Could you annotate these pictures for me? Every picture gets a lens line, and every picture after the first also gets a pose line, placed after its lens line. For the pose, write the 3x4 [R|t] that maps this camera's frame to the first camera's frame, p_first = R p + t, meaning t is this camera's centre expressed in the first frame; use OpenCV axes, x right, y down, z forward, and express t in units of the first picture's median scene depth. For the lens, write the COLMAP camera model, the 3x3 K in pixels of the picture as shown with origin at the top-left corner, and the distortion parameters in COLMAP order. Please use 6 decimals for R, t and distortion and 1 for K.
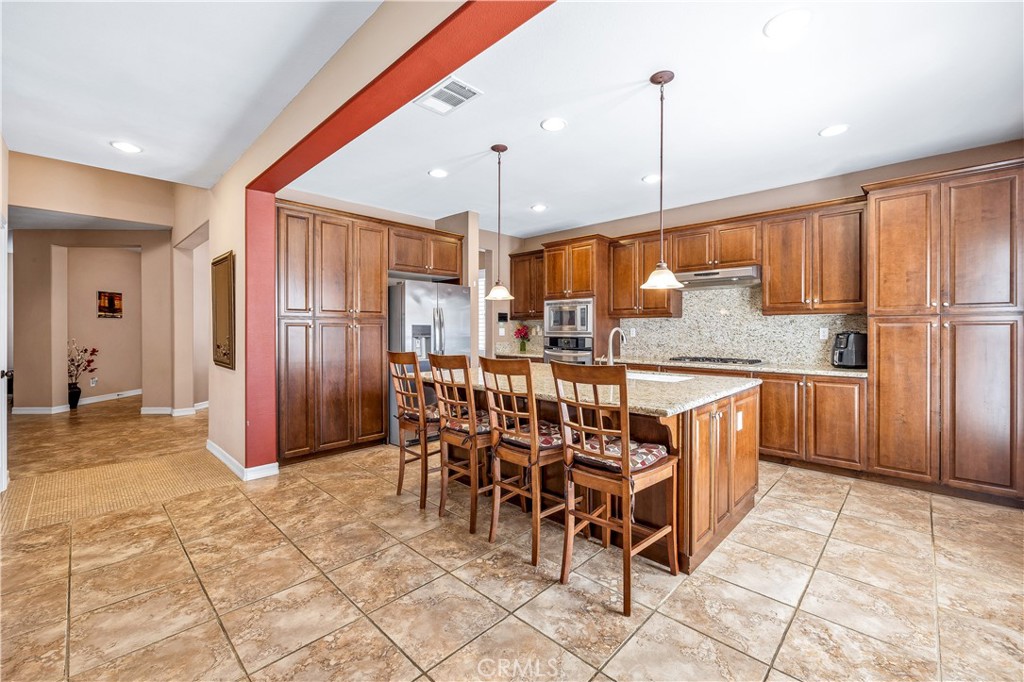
lens RADIAL K [[423.1, 0, 512.2], [0, 423.1, 331.7], [0, 0, 1]] dist [-0.001481, -0.000206]
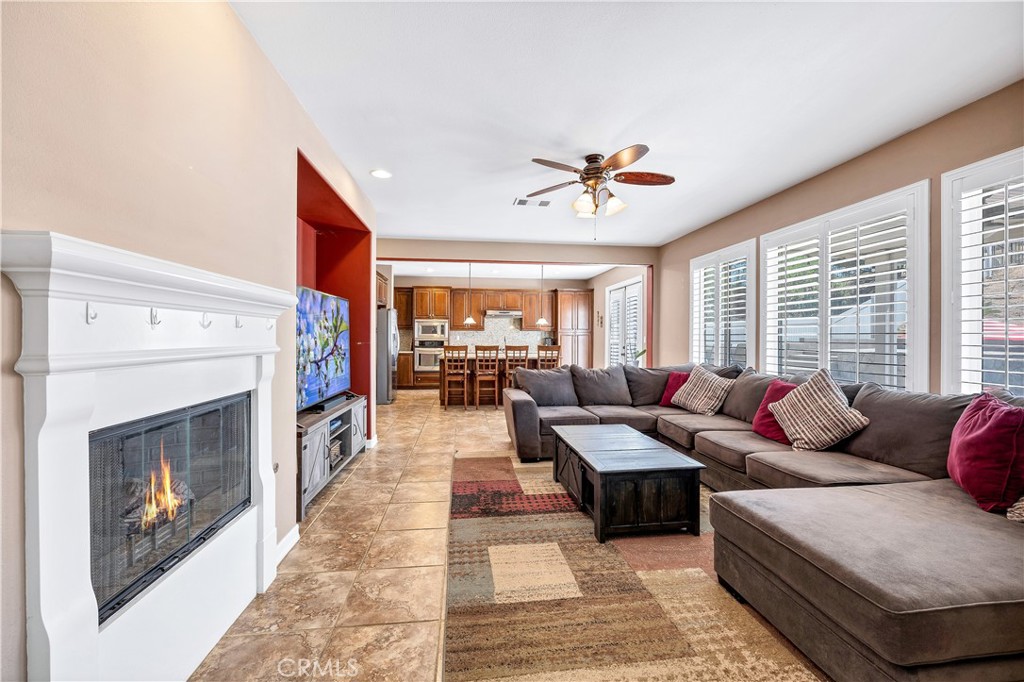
lens RADIAL K [[423.5, 0, 514.4], [0, 423.5, 338.3], [0, 0, 1]] dist [-0.000901, -0.000130]
pose [[0.629510, -0.000939, 0.776991, -1.354581], [0.001027, 0.999999, 0.000376, 0.003438], [-0.776991, 0.000561, 0.629511, -0.521270]]
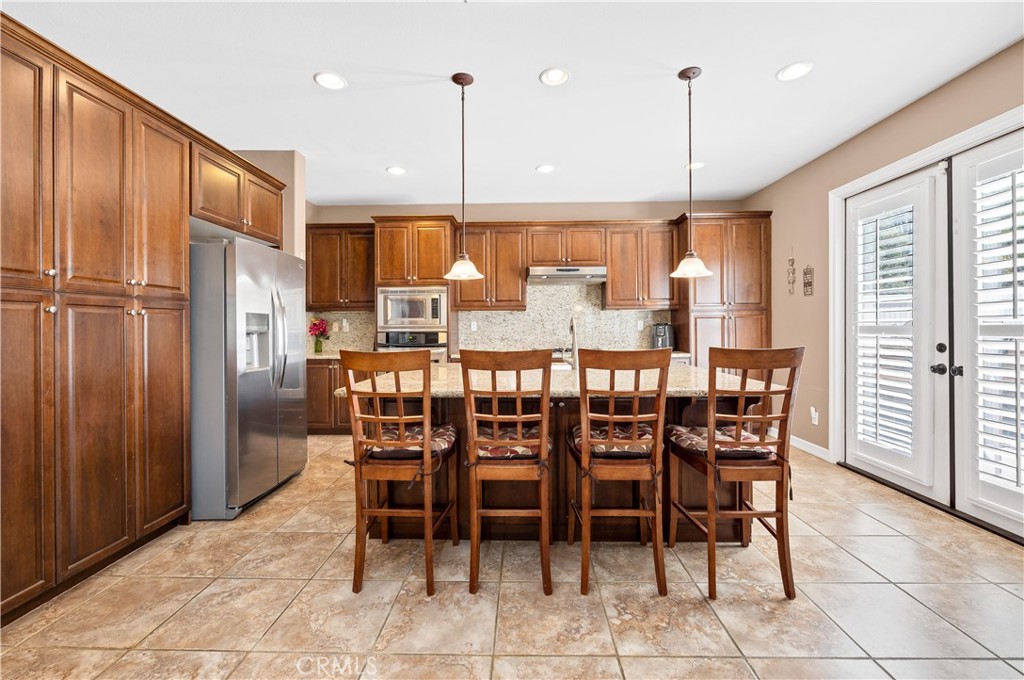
lens RADIAL K [[432.0, 0, 512.3], [0, 432.0, 325.0], [0, 0, 1]] dist [-0.001095, -0.000127]
pose [[0.735544, -0.000745, 0.677477, -0.397319], [0.010927, 0.999882, -0.010764, 0.013633], [-0.677389, 0.015320, 0.735466, 0.303423]]
